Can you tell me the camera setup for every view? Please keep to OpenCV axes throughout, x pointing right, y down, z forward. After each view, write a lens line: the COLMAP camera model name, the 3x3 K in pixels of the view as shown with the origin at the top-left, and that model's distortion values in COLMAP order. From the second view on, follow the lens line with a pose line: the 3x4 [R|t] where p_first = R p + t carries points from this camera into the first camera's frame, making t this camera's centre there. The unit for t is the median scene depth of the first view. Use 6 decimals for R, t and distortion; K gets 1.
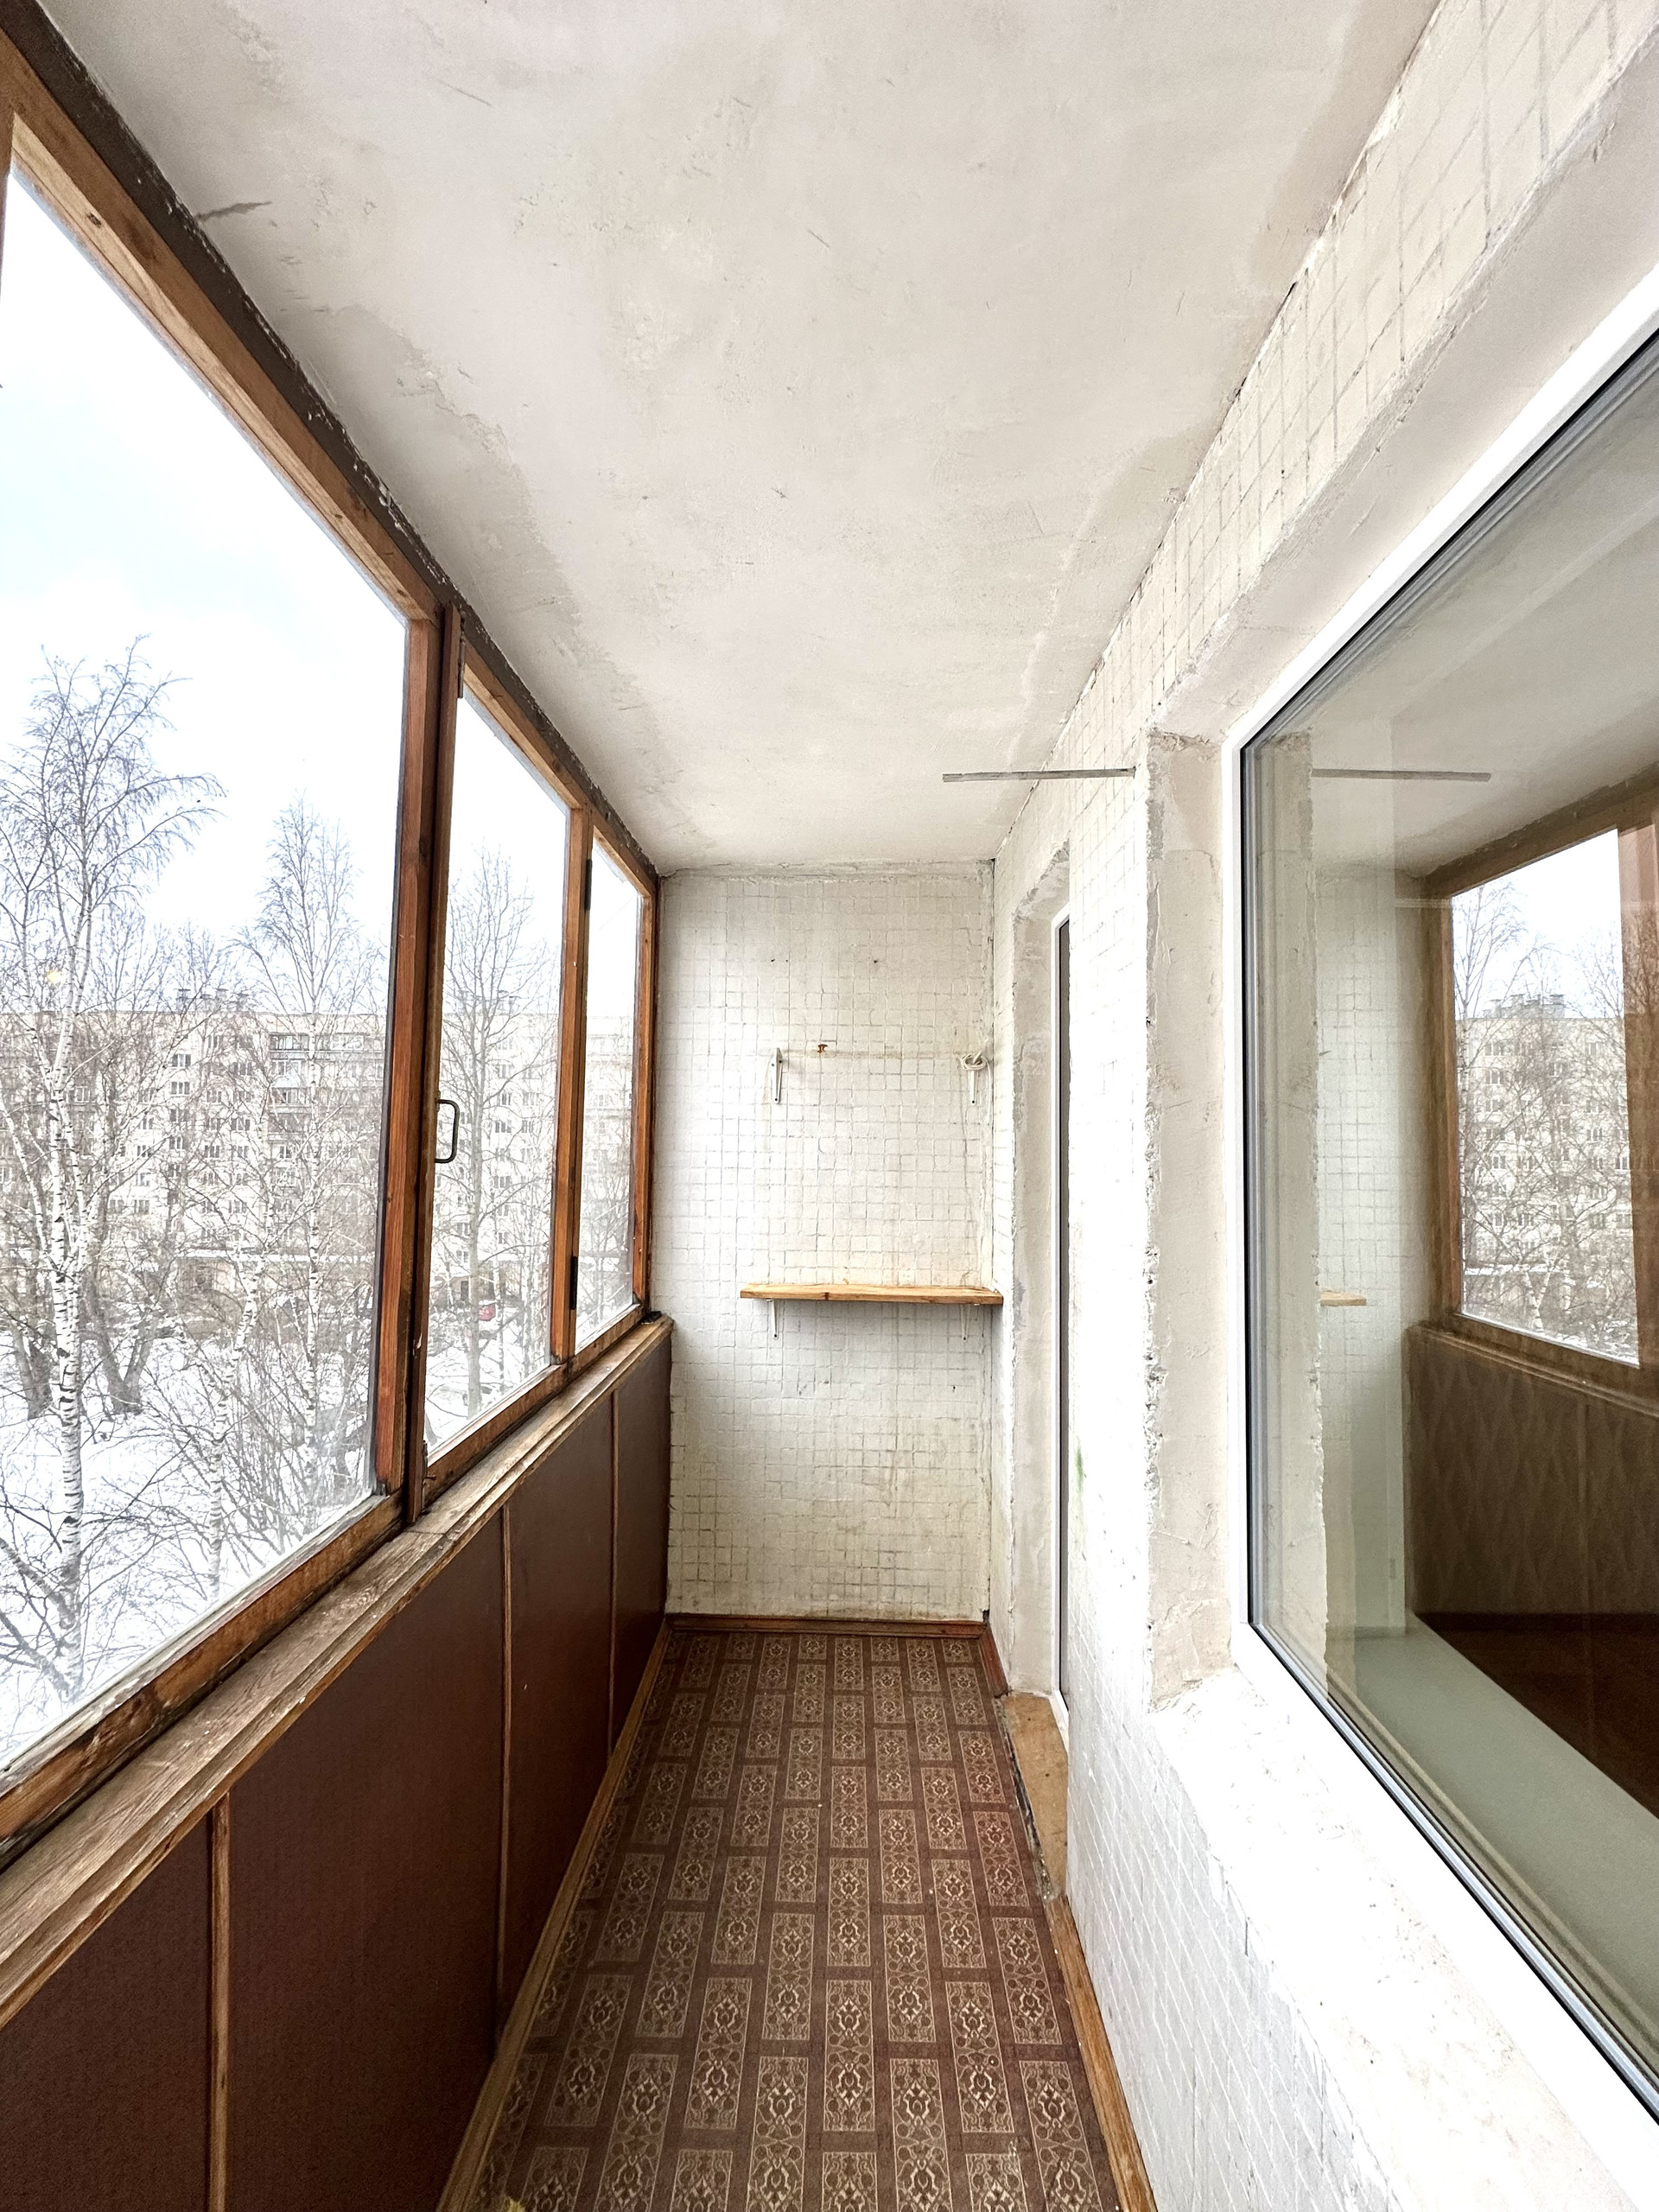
lens RADIAL K [[888.6, 0, 832.6], [0, 888.6, 1107.4], [0, 0, 1]] dist [-0.000372, 0.000632]
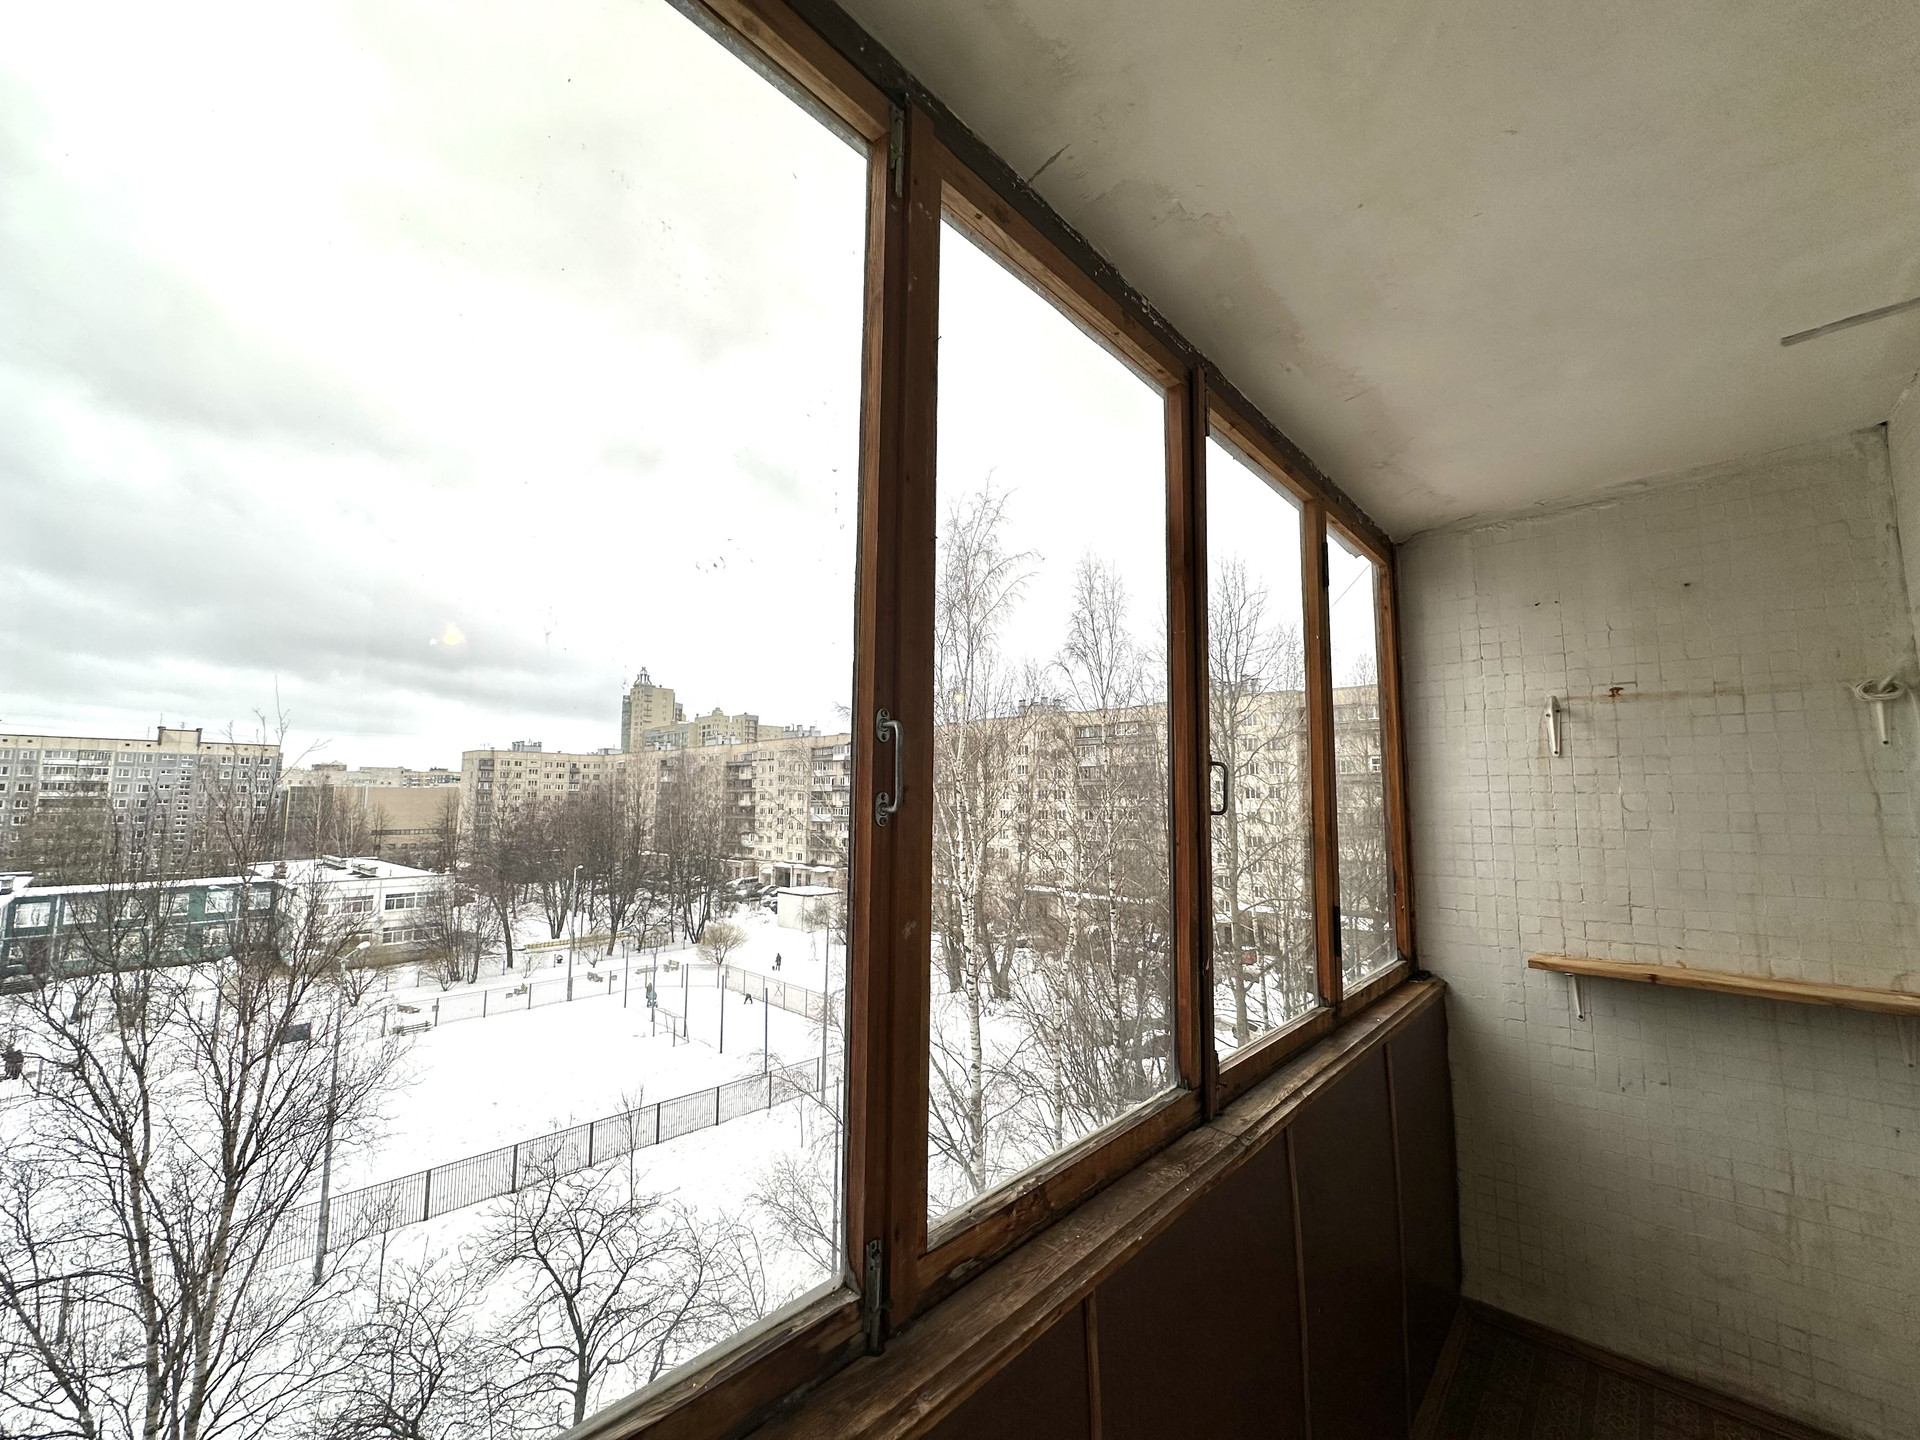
lens RADIAL K [[771.3, 0, 960.1], [0, 771.3, 718.5], [0, 0, 1]] dist [-0.000372, 0.000632]
pose [[0.754470, -0.079483, -0.651504, -0.005243], [0.030490, 0.995813, -0.086180, 0.005553], [0.655626, 0.045156, 0.753735, -0.007064]]
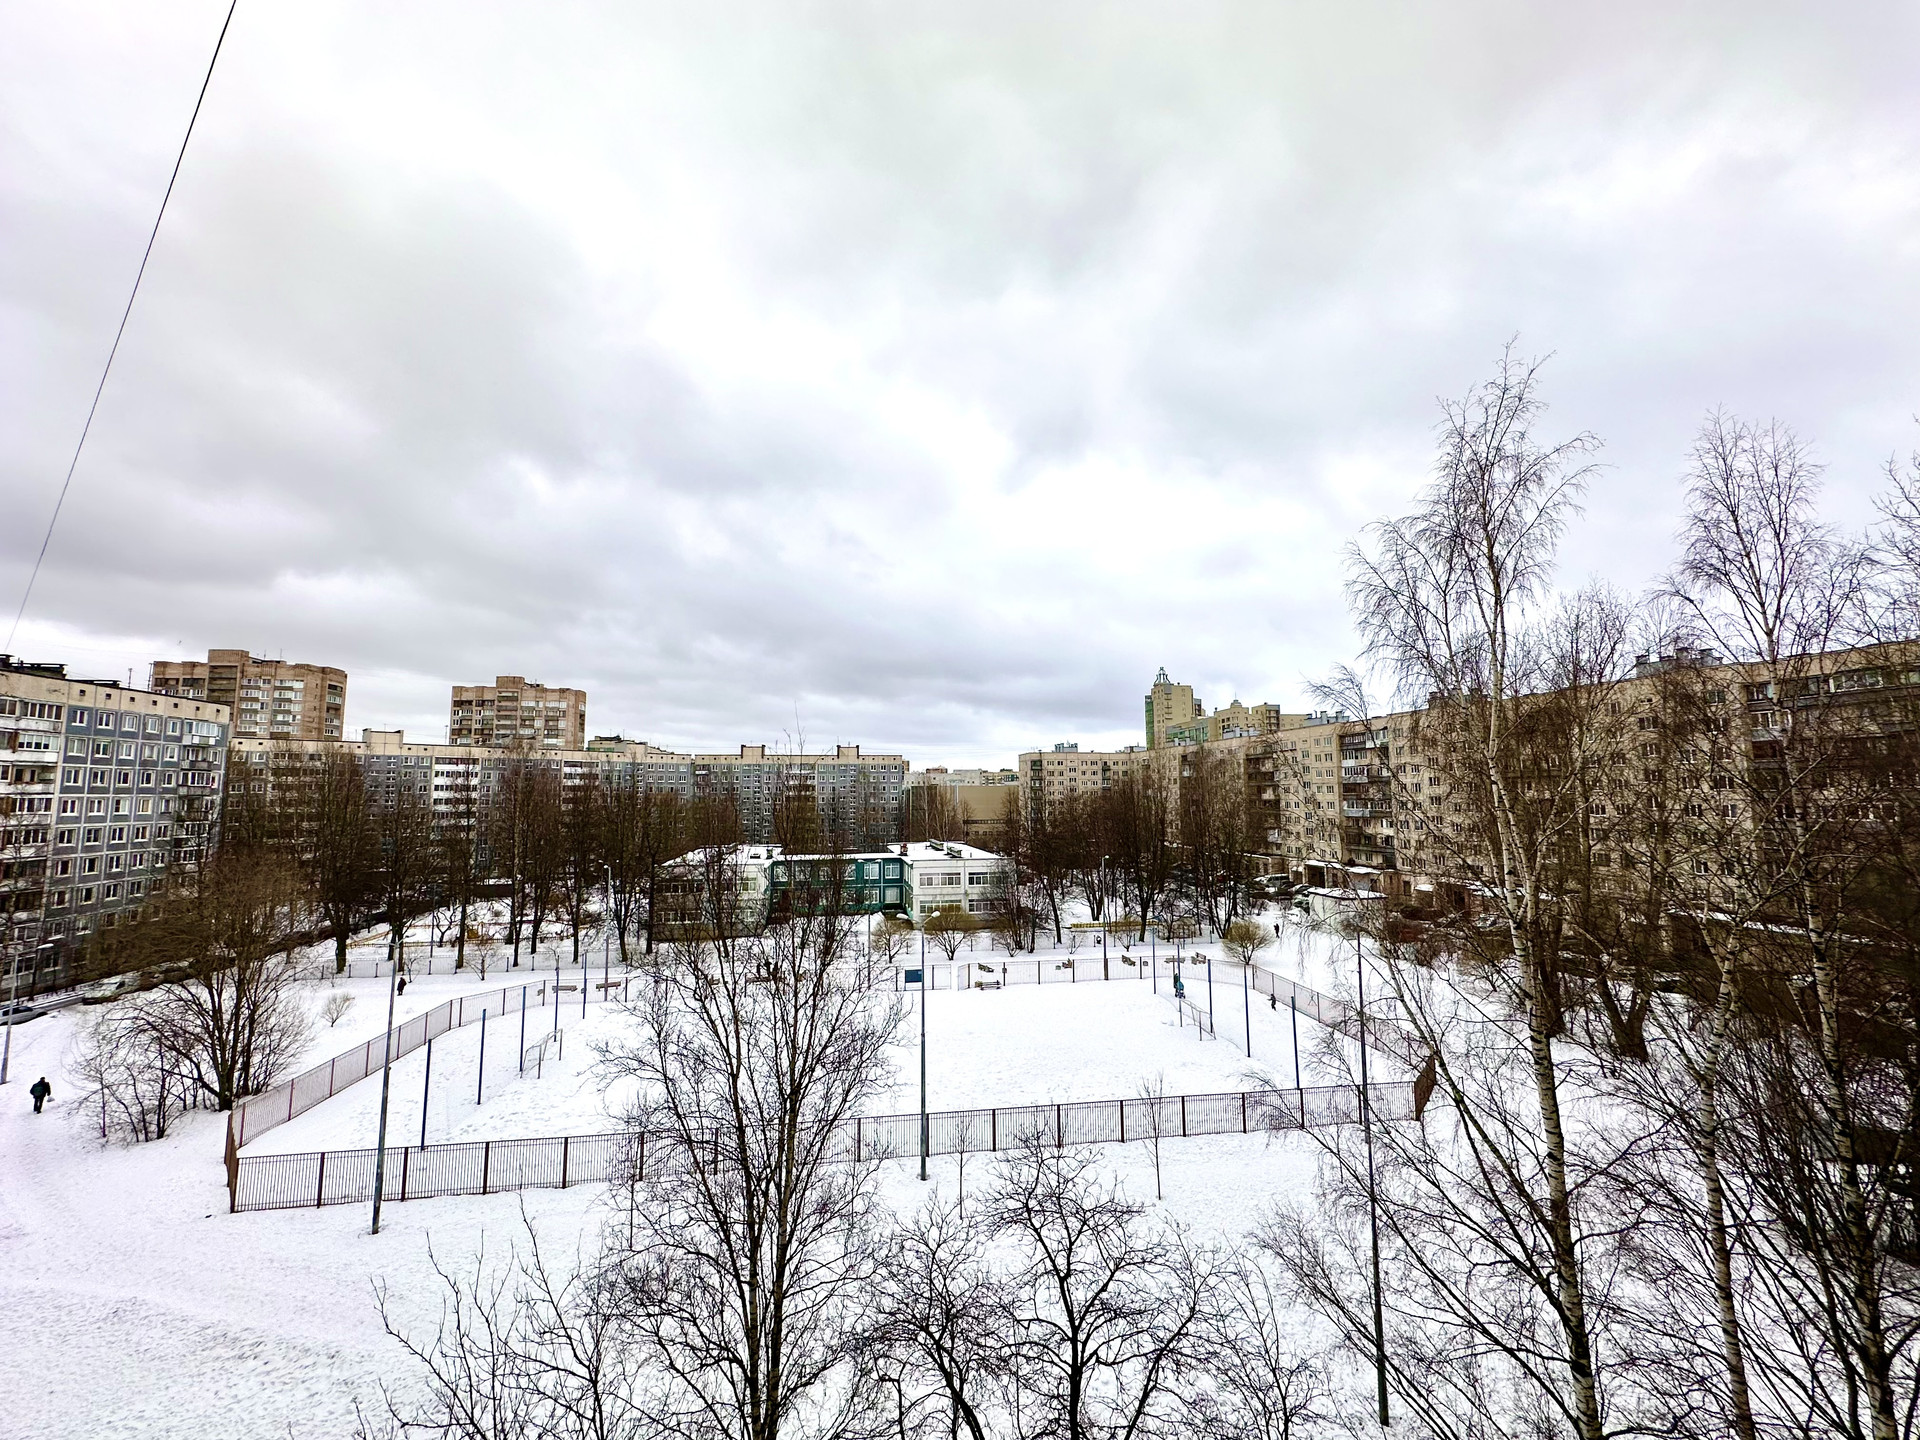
lens RADIAL K [[771.3, 0, 955.0], [0, 771.3, 718.2], [0, 0, 1]] dist [-0.000372, 0.000632]
pose [[0.194798, -0.110450, -0.974605, -0.117856], [0.043859, 0.993627, -0.103839, 0.010533], [0.979862, -0.022517, 0.198401, 0.456388]]
